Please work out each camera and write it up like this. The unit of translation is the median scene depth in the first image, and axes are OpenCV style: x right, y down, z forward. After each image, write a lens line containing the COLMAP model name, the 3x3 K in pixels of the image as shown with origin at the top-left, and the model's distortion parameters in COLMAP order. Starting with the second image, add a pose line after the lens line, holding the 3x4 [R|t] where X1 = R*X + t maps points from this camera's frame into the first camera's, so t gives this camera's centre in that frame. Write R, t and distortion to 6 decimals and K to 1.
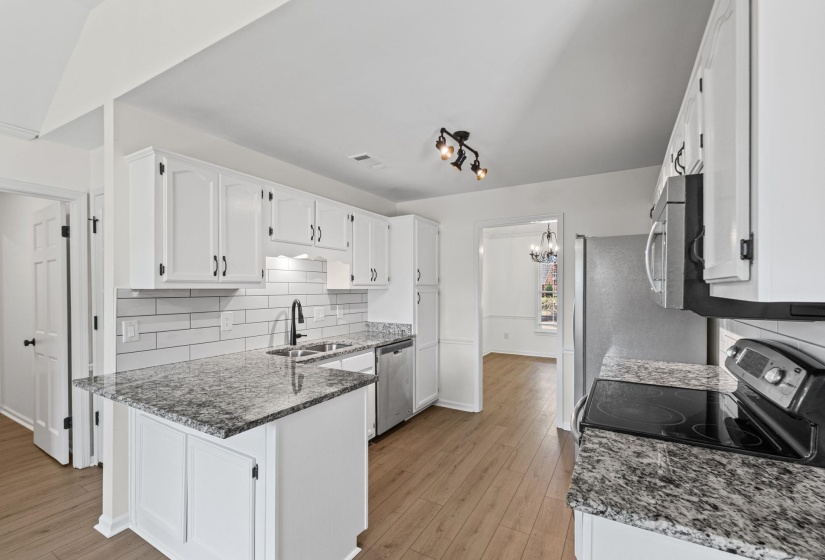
lens RADIAL K [[364.5, 0, 412.0], [0, 364.5, 285.7], [0, 0, 1]] dist [0.000023, -0.000719]
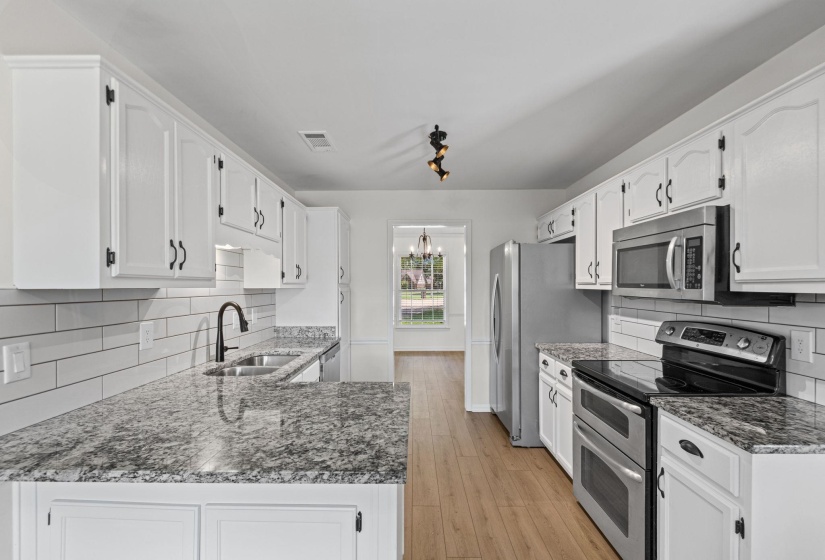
lens RADIAL K [[364.5, 0, 412.0], [0, 364.5, 285.7], [0, 0, 1]] dist [0.000023, -0.000719]
pose [[0.868131, -0.000677, 0.496334, -0.503754], [-0.000407, 0.999998, 0.002076, 0.002279], [-0.496335, -0.002005, 0.868129, 0.188002]]
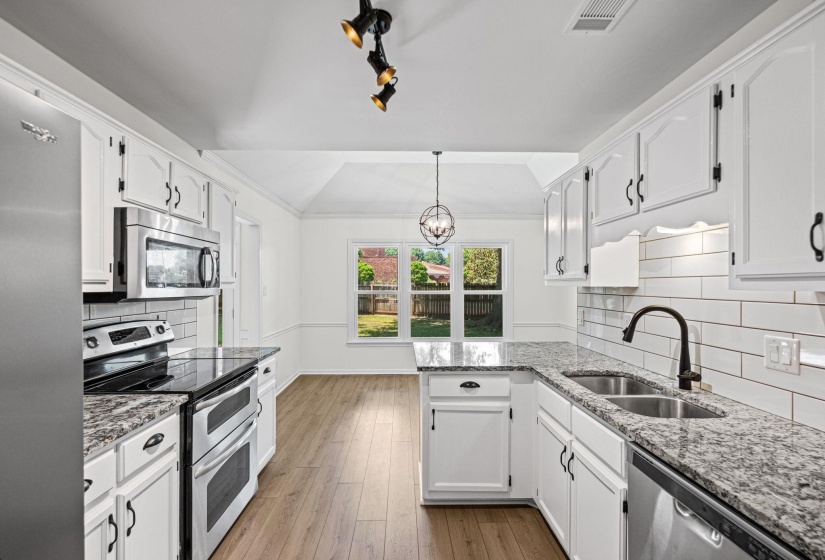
lens RADIAL K [[364.5, 0, 412.0], [0, 364.5, 285.7], [0, 0, 1]] dist [0.000023, -0.000719]
pose [[-0.853657, -0.001695, -0.520833, 0.457168], [0.000837, 0.999989, -0.004626, 0.009676], [0.520835, -0.004385, -0.853646, 1.784170]]
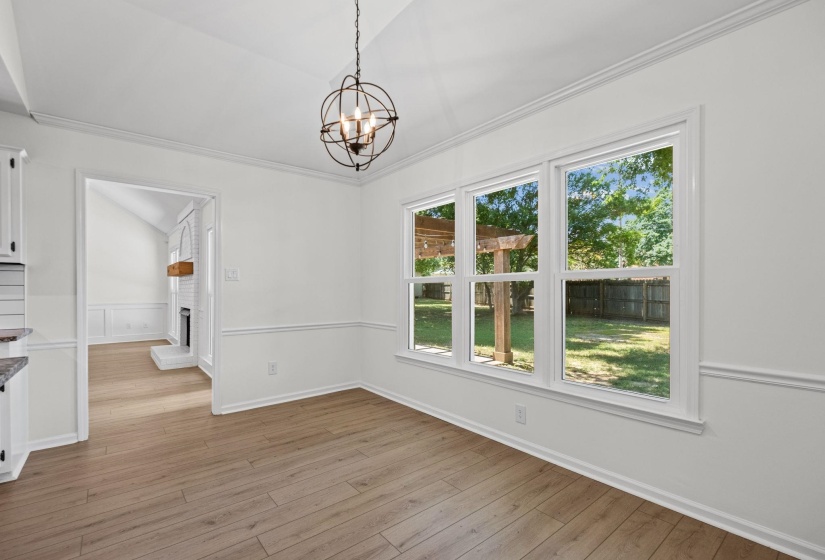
lens RADIAL K [[372.2, 0, 414.7], [0, 372.2, 292.3], [0, 0, 1]] dist [0.012383, -0.000205]
pose [[-0.935753, -0.003223, 0.352641, -1.217296], [-0.002772, 0.999995, 0.001784, 0.098540], [-0.352645, 0.000692, -0.935757, 0.979022]]
